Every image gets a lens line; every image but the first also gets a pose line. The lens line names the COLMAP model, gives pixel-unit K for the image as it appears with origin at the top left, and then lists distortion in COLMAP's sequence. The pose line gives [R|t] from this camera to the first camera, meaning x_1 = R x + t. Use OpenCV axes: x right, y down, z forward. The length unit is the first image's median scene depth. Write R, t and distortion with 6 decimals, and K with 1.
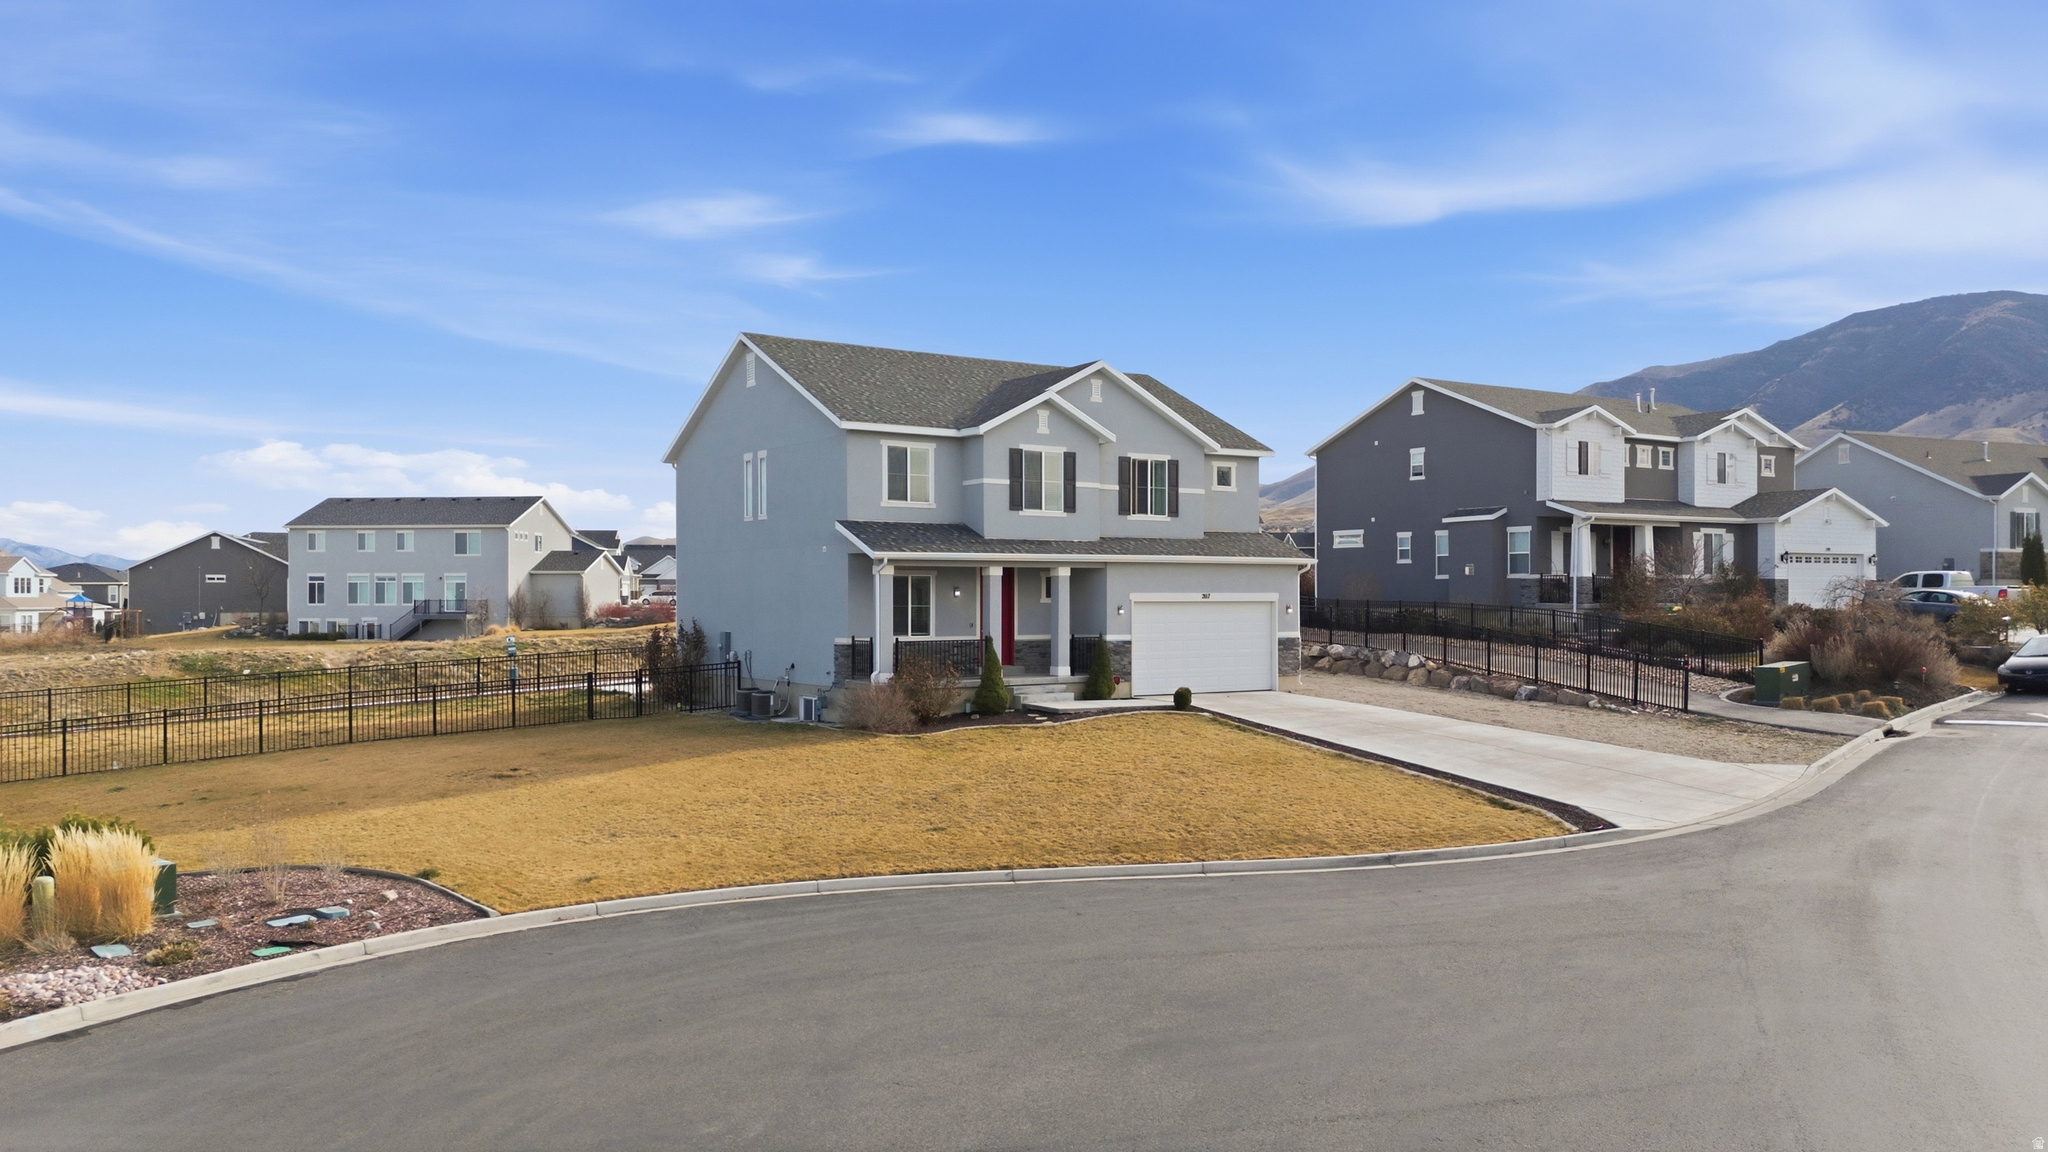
lens RADIAL K [[1485.8, 0, 1024.0], [0, 1485.8, 576.0], [0, 0, 1]] dist [0.093056, -0.090924]
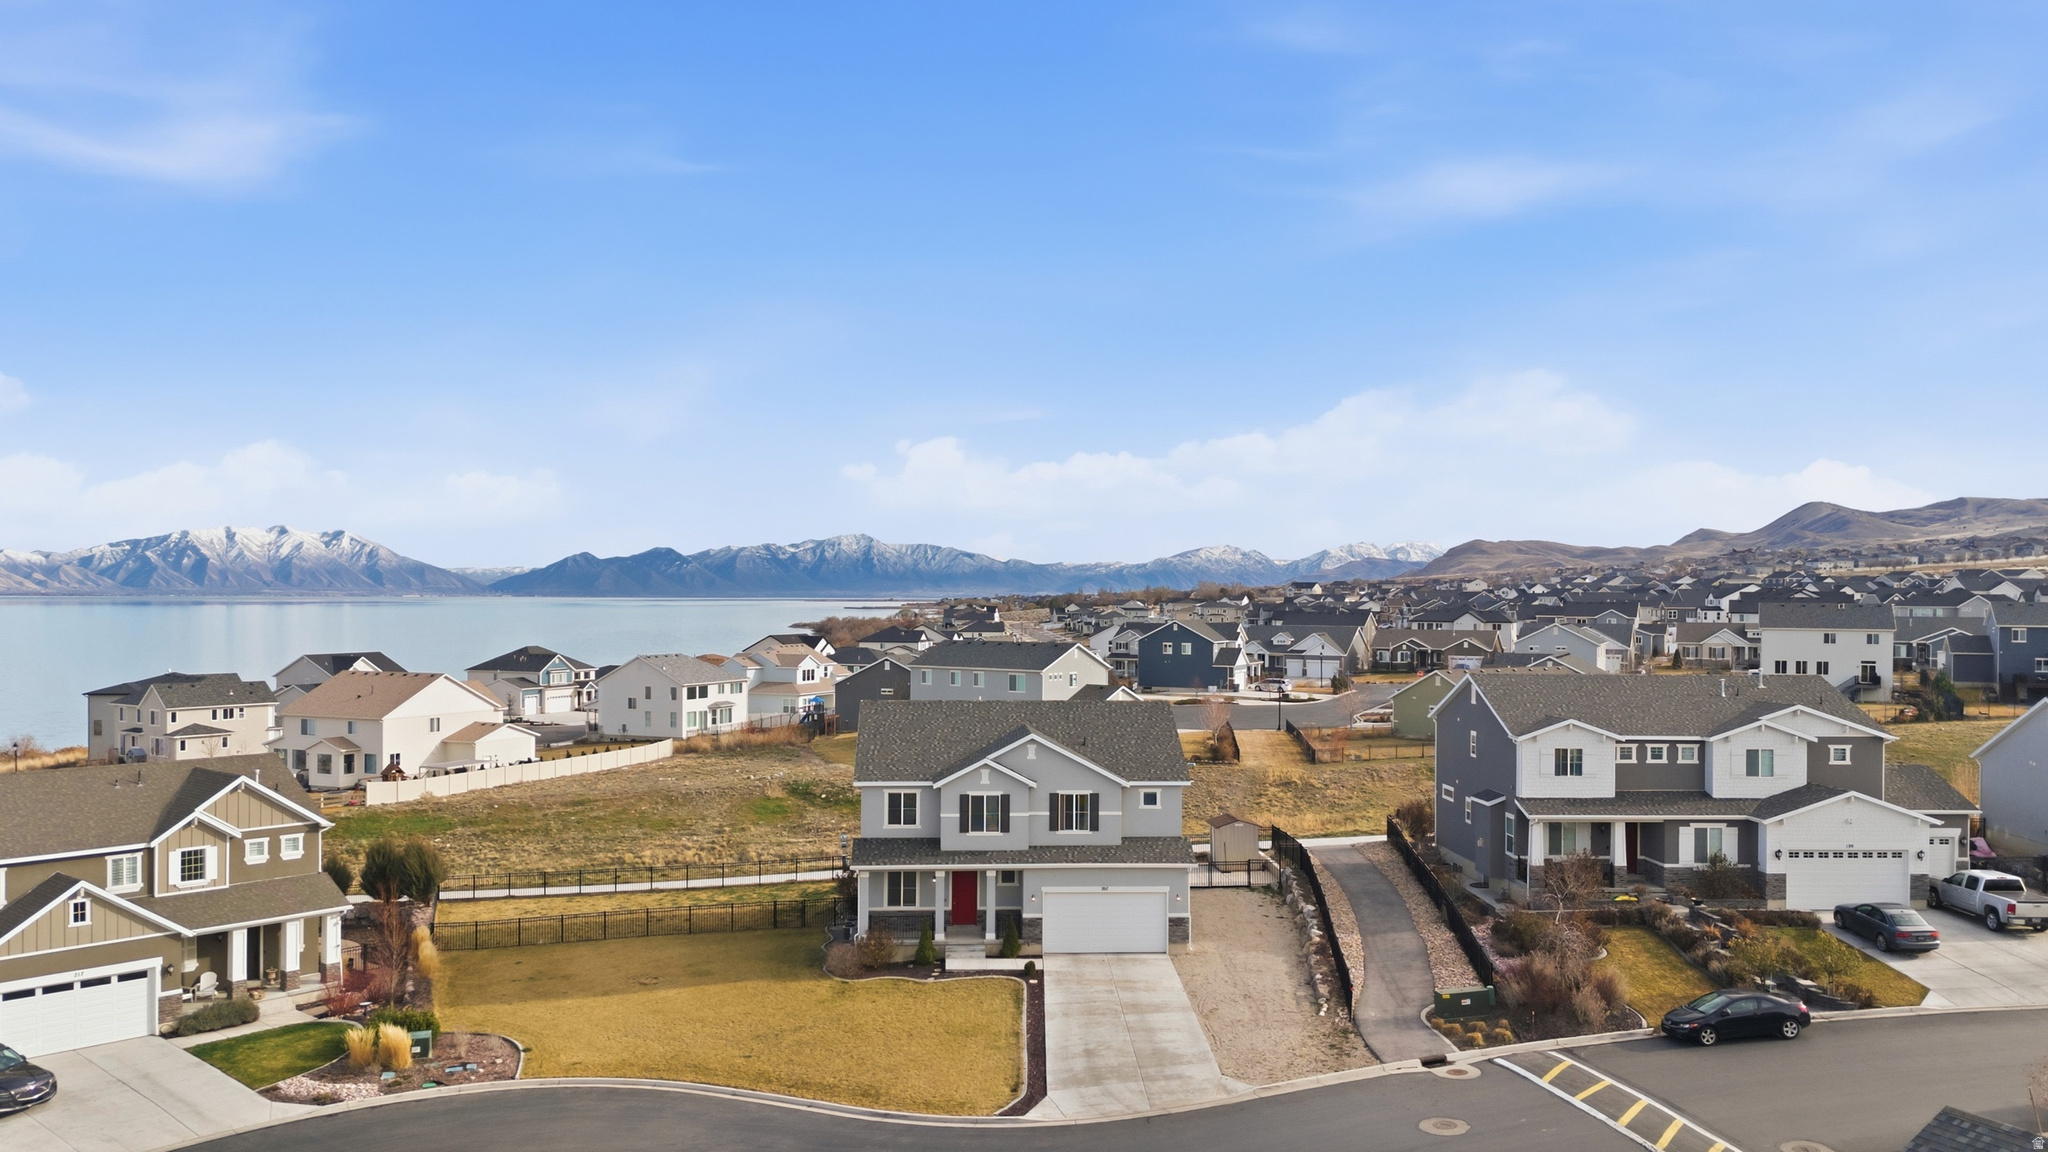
lens RADIAL K [[1501.0, 0, 1024.0], [0, 1501.0, 576.0], [0, 0, 1]] dist [0.095681, -0.092334]
pose [[0.861474, -0.003076, -0.507792, 0.825652], [0.000258, 0.999984, -0.005620, -0.293654], [0.507802, 0.004710, 0.861461, -0.356867]]
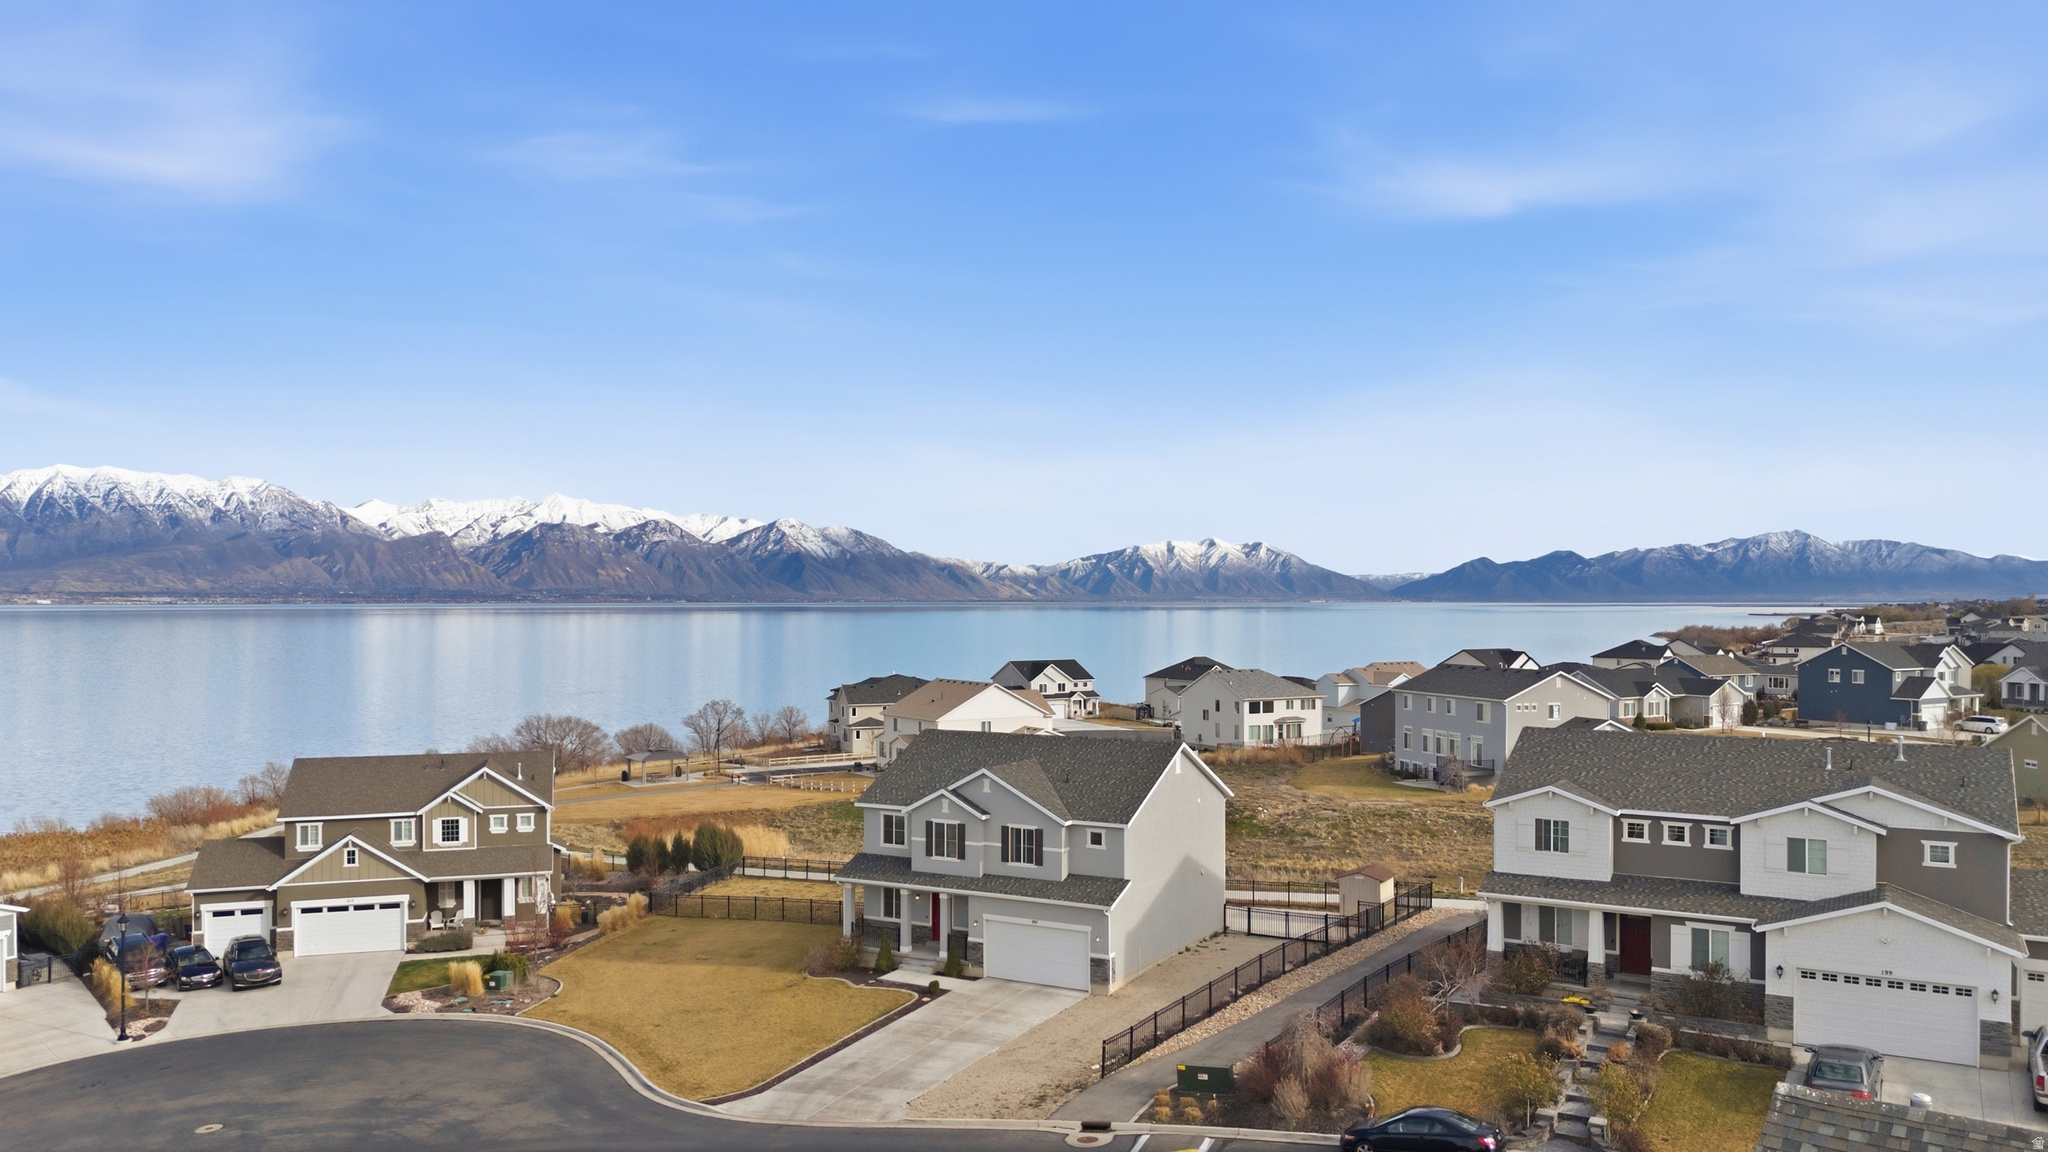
lens RADIAL K [[1501.0, 0, 1024.0], [0, 1501.0, 576.0], [0, 0, 1]] dist [0.095681, -0.092334]
pose [[0.457846, -0.014024, -0.888921, 1.526813], [0.008152, 0.999900, -0.011576, -0.330694], [0.888994, -0.001947, 0.457915, 0.263936]]
